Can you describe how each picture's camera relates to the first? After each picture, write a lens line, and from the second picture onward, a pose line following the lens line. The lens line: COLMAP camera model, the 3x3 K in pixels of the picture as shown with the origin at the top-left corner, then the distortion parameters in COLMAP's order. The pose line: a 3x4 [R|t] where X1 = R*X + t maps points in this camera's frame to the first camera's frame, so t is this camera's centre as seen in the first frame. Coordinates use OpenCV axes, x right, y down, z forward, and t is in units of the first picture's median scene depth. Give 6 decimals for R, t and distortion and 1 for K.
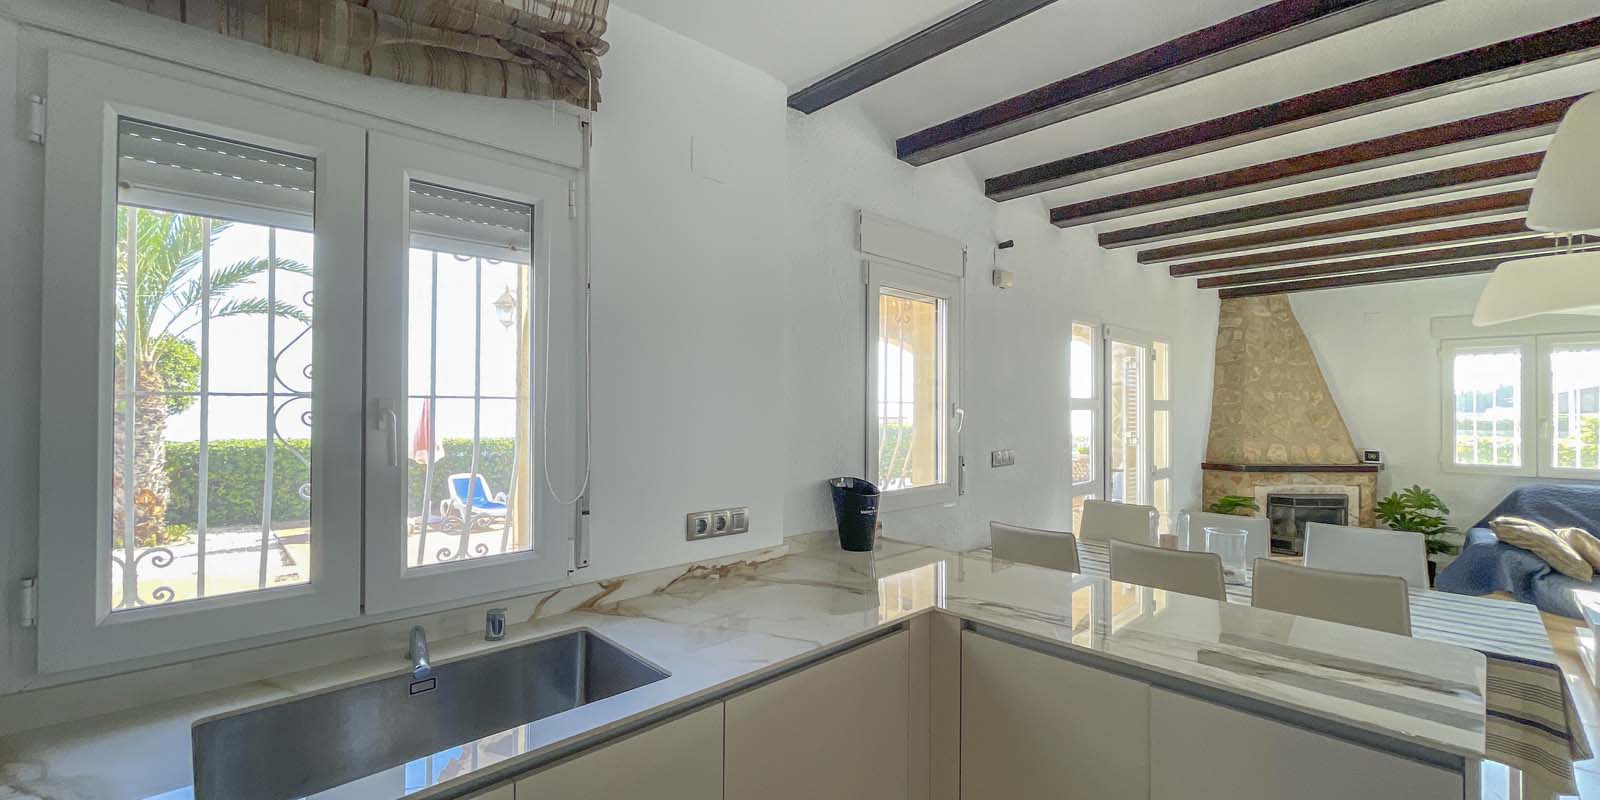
lens RADIAL K [[646.1, 0, 792.3], [0, 646.1, 399.0], [0, 0, 1]] dist [-0.007542, 0.002333]
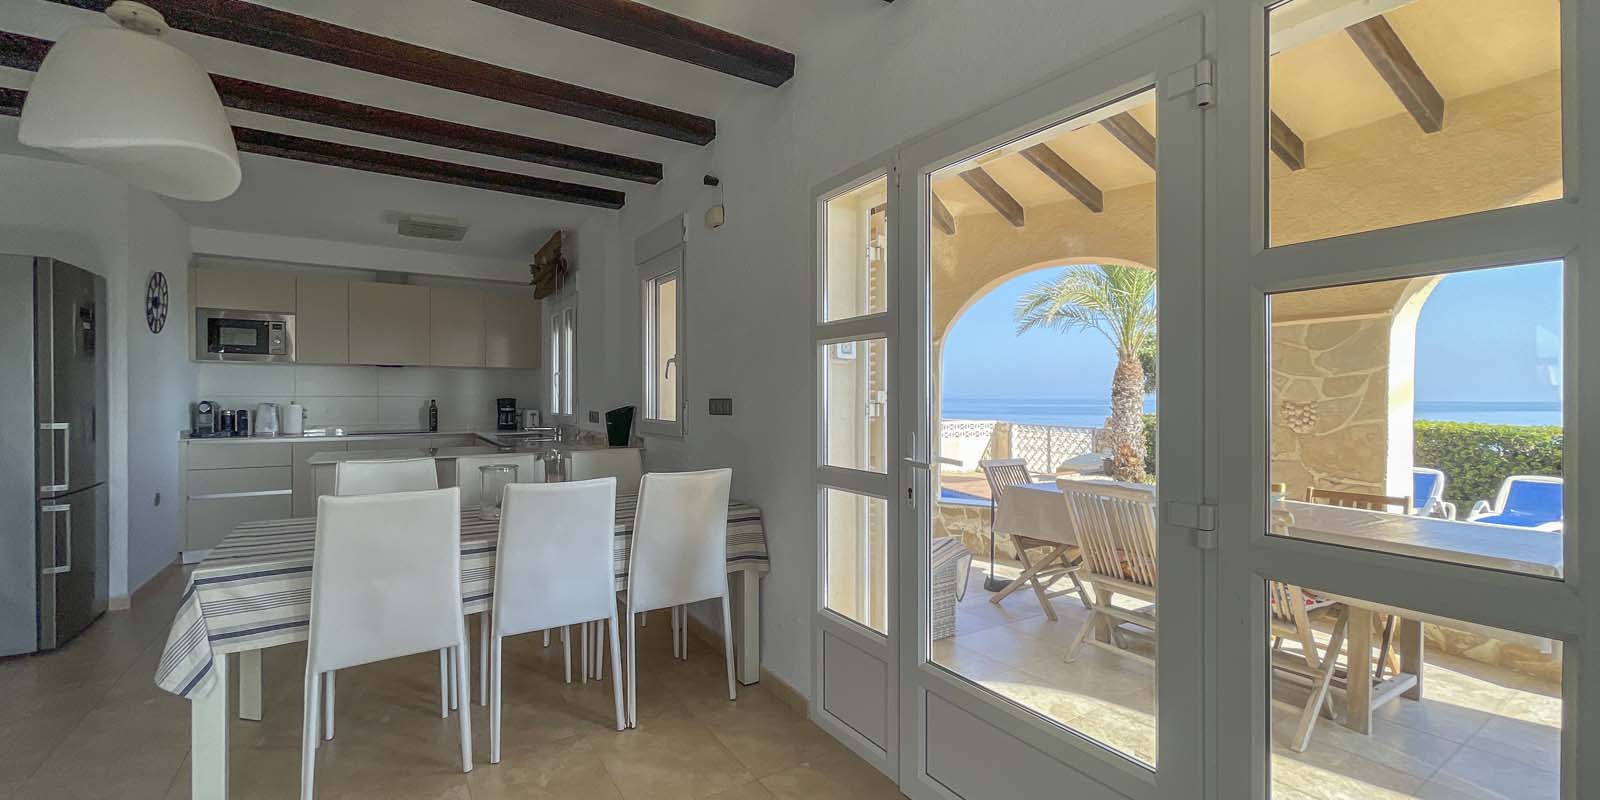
lens RADIAL K [[646.1, 0, 794.1], [0, 646.1, 400.7], [0, 0, 1]] dist [-0.007542, 0.002333]
pose [[-0.188316, 0.002113, -0.982106, 1.268832], [0.011347, 0.999936, -0.000024, 0.087600], [0.982043, -0.011148, -0.188327, 1.339997]]
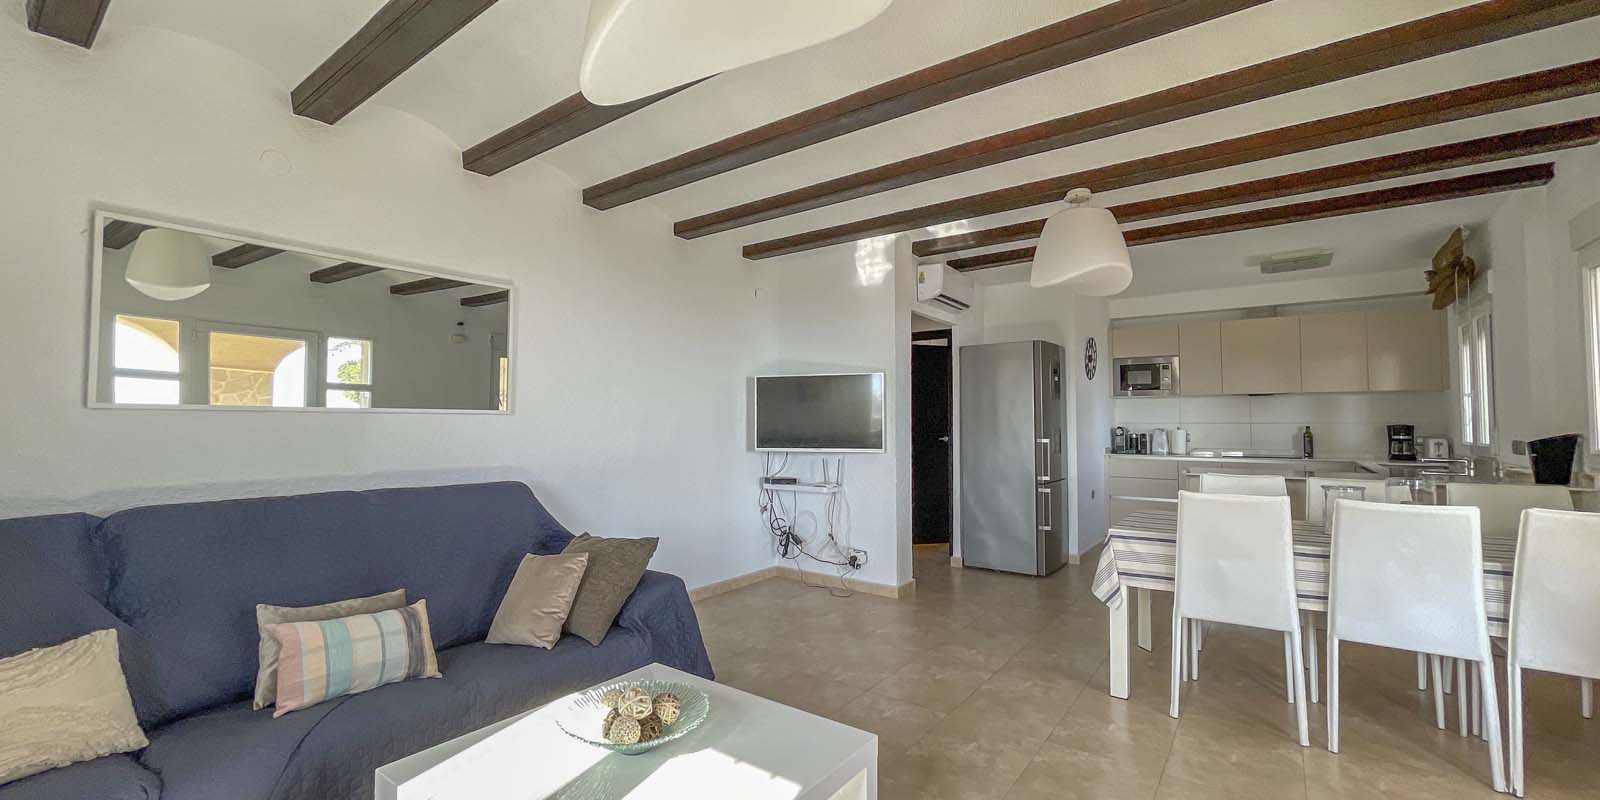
lens RADIAL K [[646.1, 0, 793.5], [0, 646.1, 399.5], [0, 0, 1]] dist [-0.007542, 0.002333]
pose [[-0.986175, -0.010609, -0.165367, 1.412366], [-0.002049, 0.998653, -0.051850, 0.095326], [0.165694, -0.050794, -0.984868, 1.555264]]
